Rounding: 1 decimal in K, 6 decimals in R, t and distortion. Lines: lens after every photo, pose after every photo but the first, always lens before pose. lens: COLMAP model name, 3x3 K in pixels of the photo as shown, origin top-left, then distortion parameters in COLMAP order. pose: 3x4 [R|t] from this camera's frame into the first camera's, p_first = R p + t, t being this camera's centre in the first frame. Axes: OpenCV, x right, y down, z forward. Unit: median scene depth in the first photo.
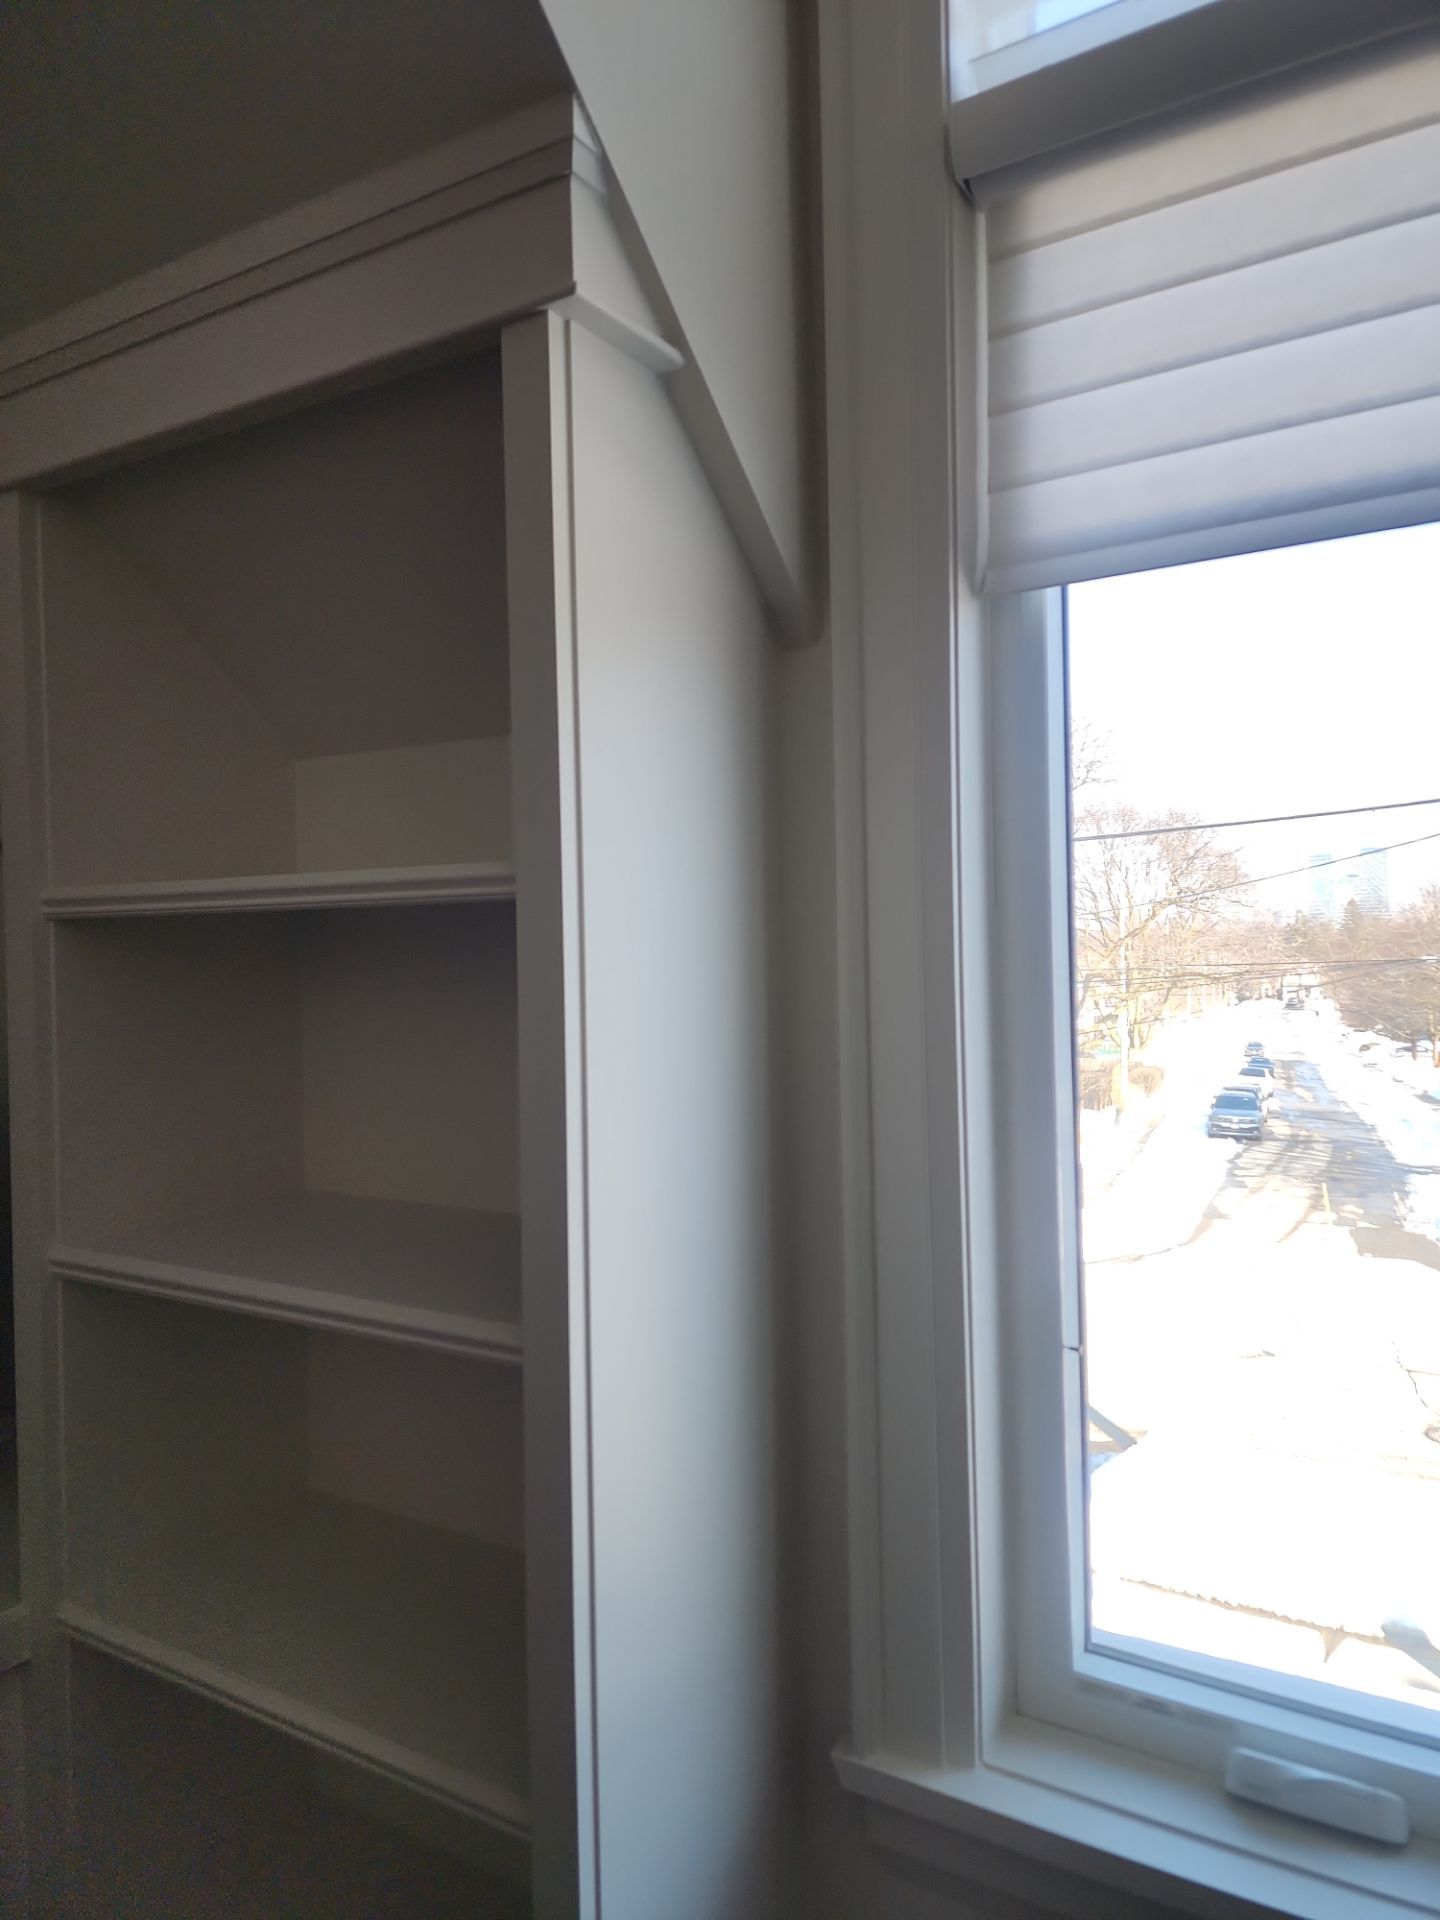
lens RADIAL K [[1245.5, 0, 720.0], [0, 1245.5, 960.0], [0, 0, 1]] dist [-0.005211, -0.001548]
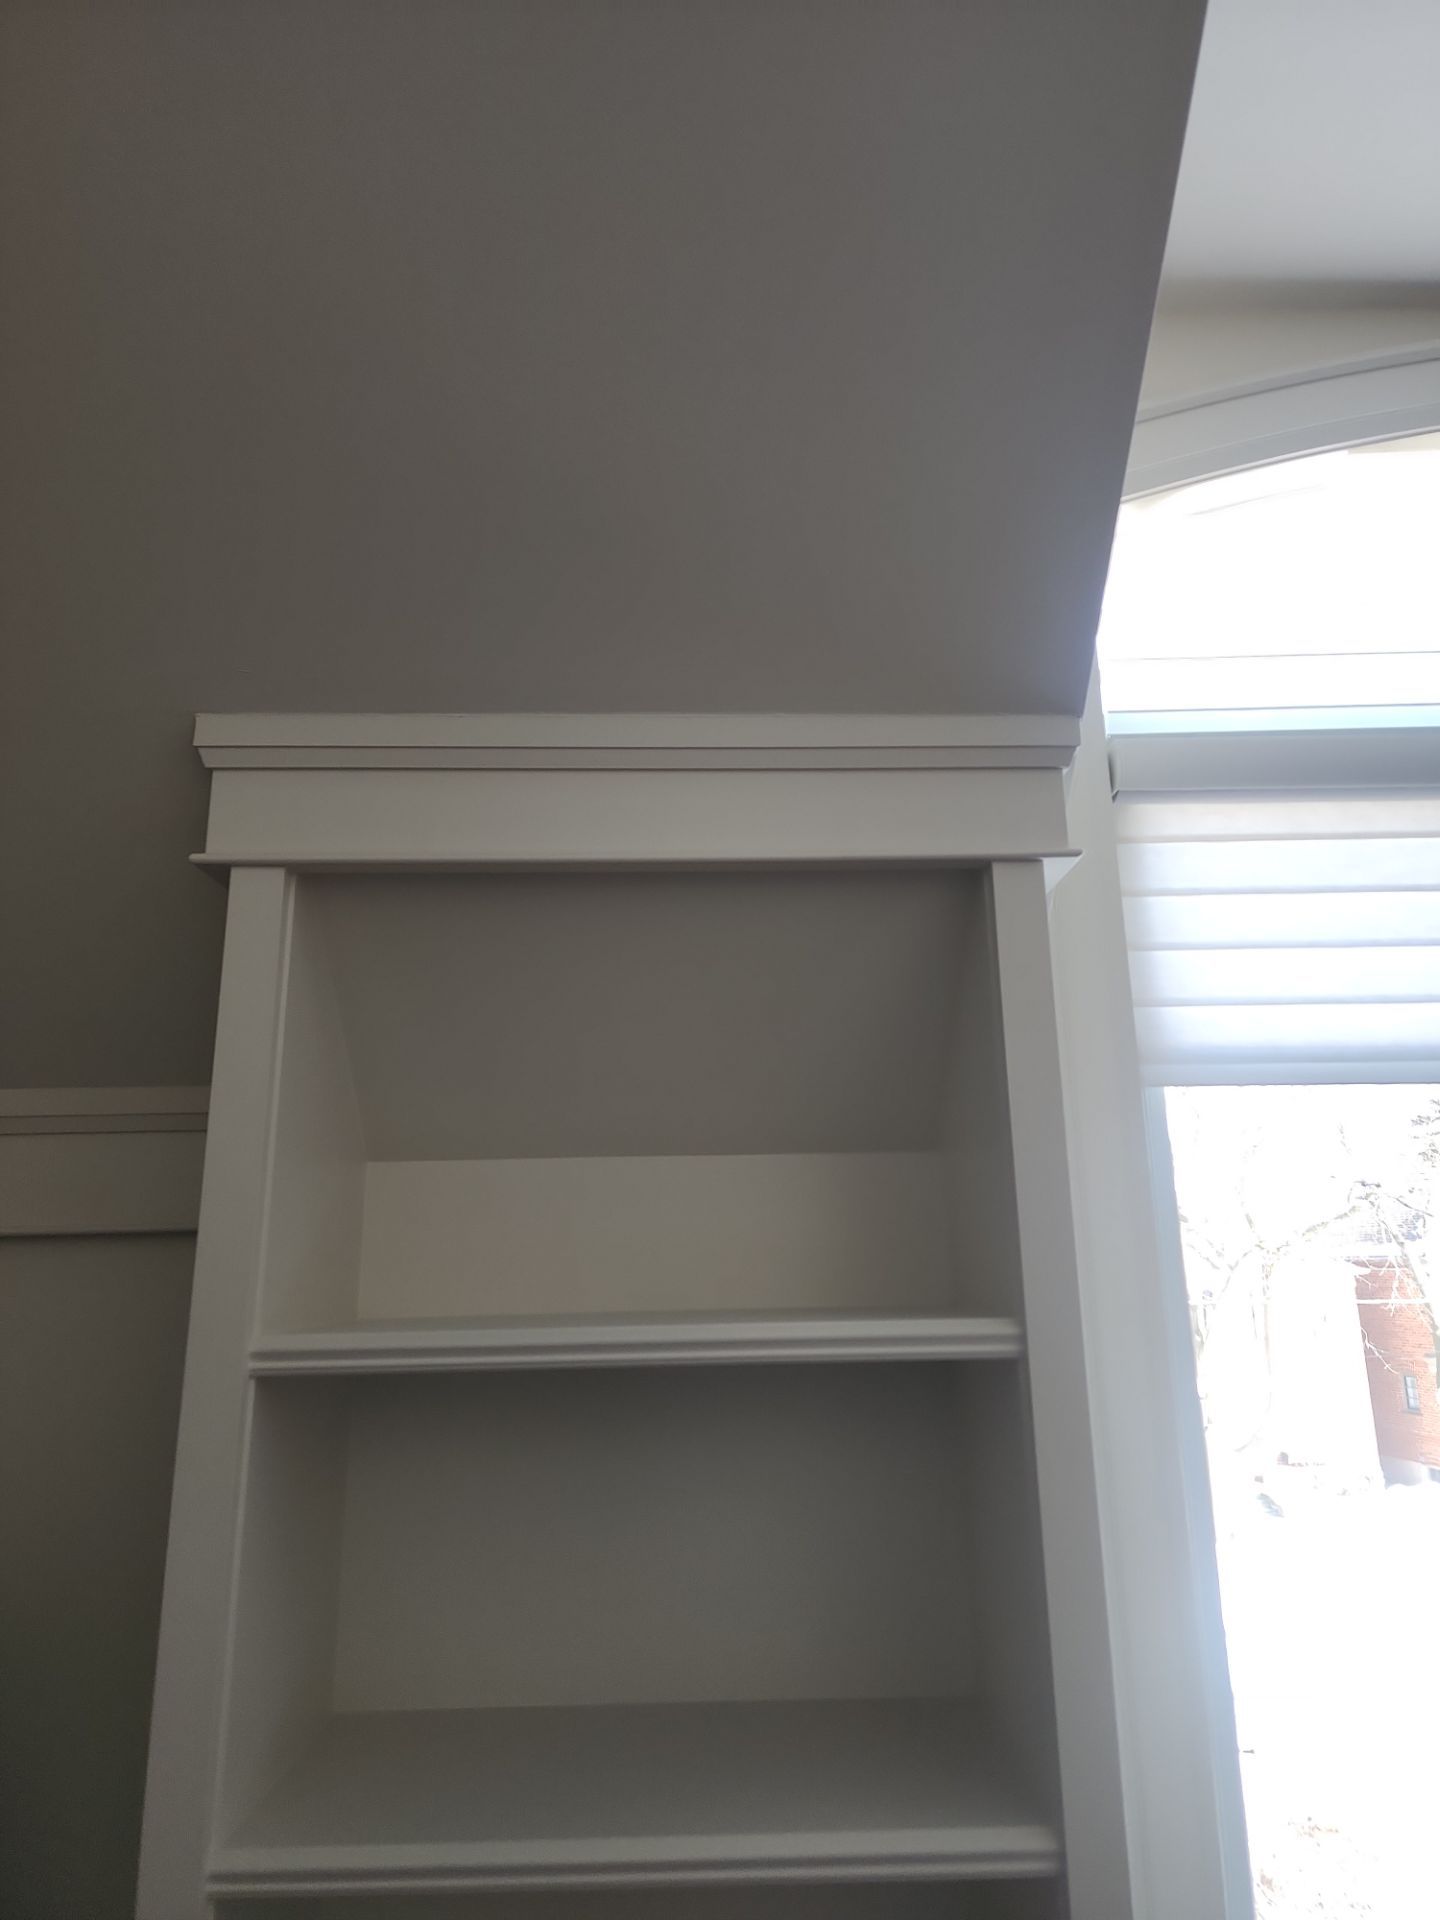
lens RADIAL K [[1245.5, 0, 720.0], [0, 1245.5, 960.0], [0, 0, 1]] dist [-0.005211, -0.001548]
pose [[0.855458, 0.133757, 0.500301, -0.778915], [0.004988, 0.963897, -0.266229, -0.082888], [-0.517849, 0.230243, 0.823906, 0.143953]]
